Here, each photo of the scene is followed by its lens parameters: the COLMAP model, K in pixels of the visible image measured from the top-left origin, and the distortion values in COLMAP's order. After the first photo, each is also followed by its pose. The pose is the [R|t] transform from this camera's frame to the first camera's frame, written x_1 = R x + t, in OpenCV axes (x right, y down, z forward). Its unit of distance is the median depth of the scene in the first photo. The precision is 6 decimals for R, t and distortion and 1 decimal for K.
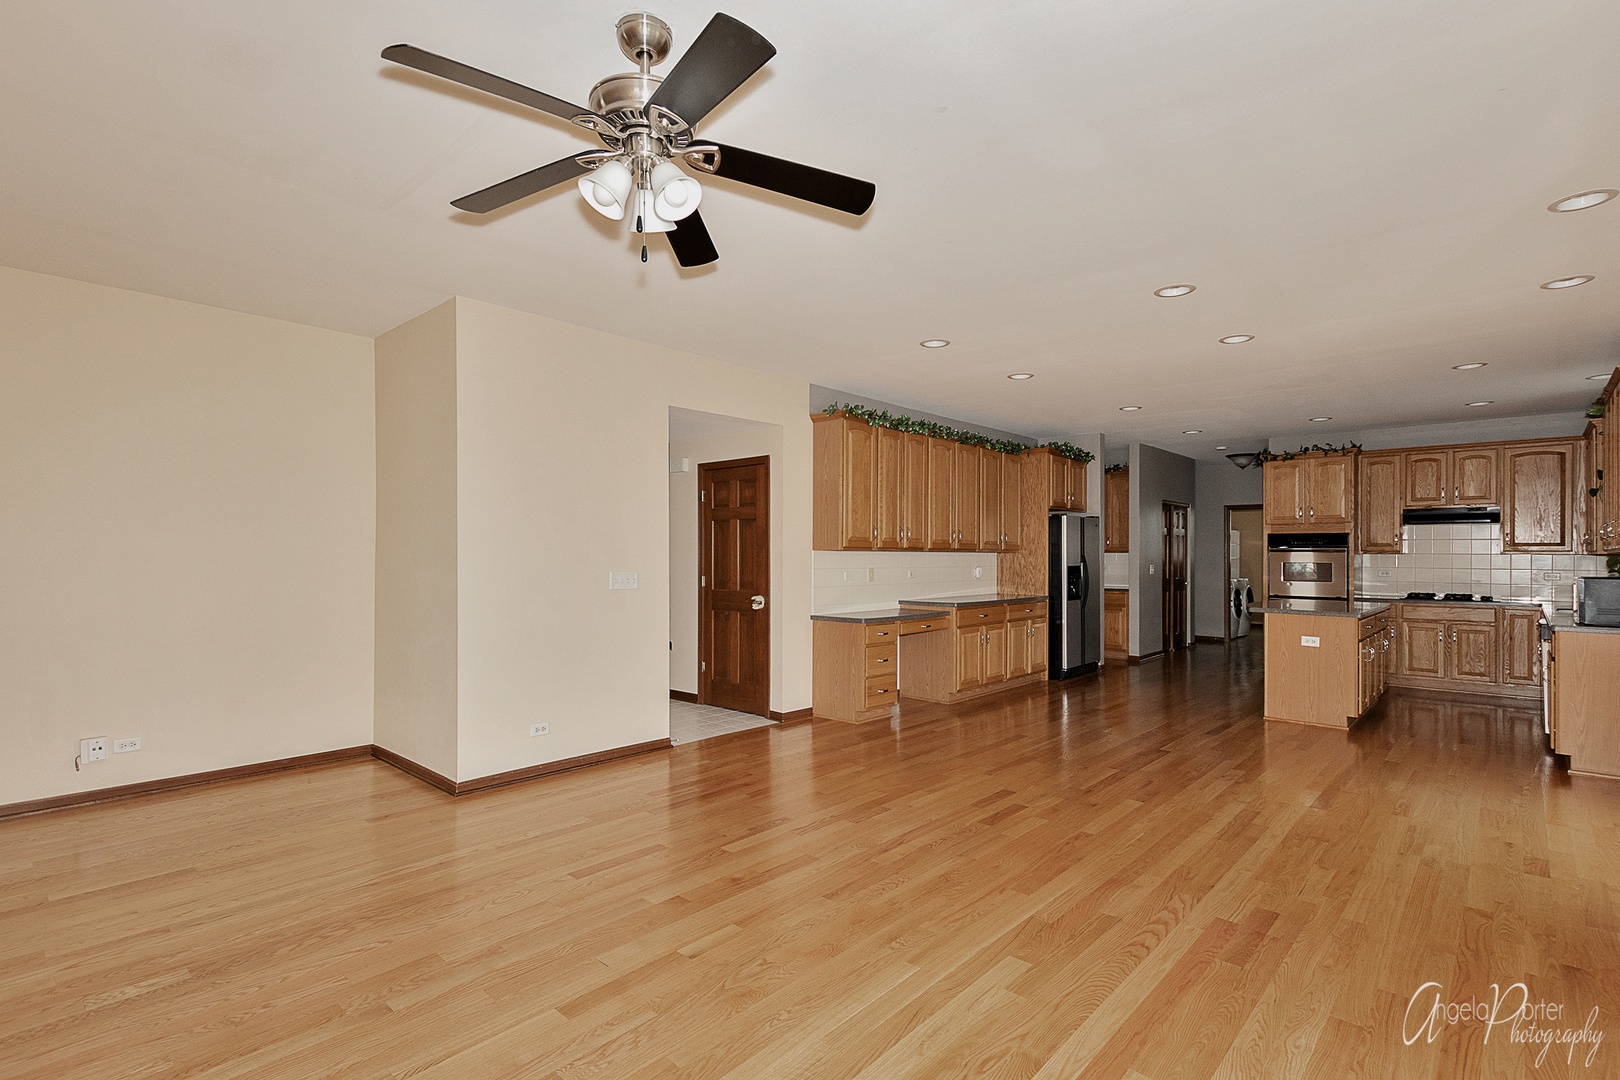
lens RADIAL K [[776.6, 0, 810.0], [0, 776.6, 550.6], [0, 0, 1]] dist [0.010206, -0.000229]
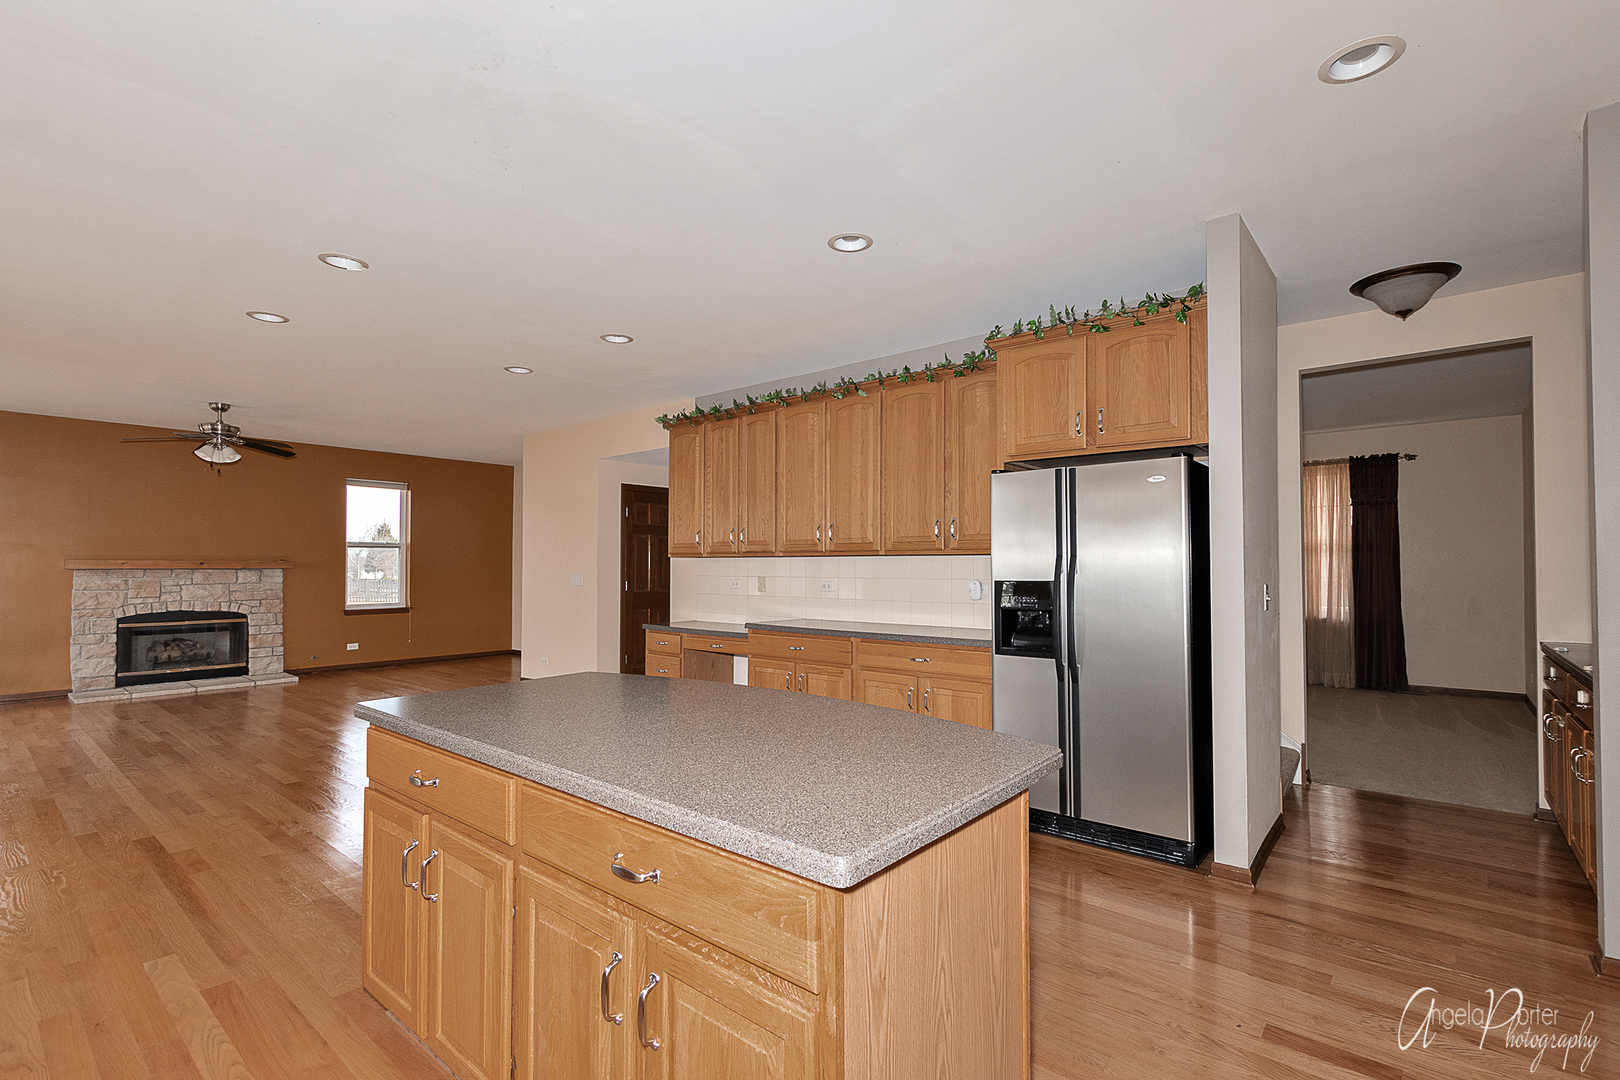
lens RADIAL K [[738.4, 0, 816.6], [0, 738.4, 551.8], [0, 0, 1]] dist [0.000844, -0.000040]
pose [[0.045310, -0.024932, -0.998662, 0.787152], [0.004354, 0.999684, -0.024760, 0.013278], [0.998963, -0.003227, 0.045405, 0.885787]]
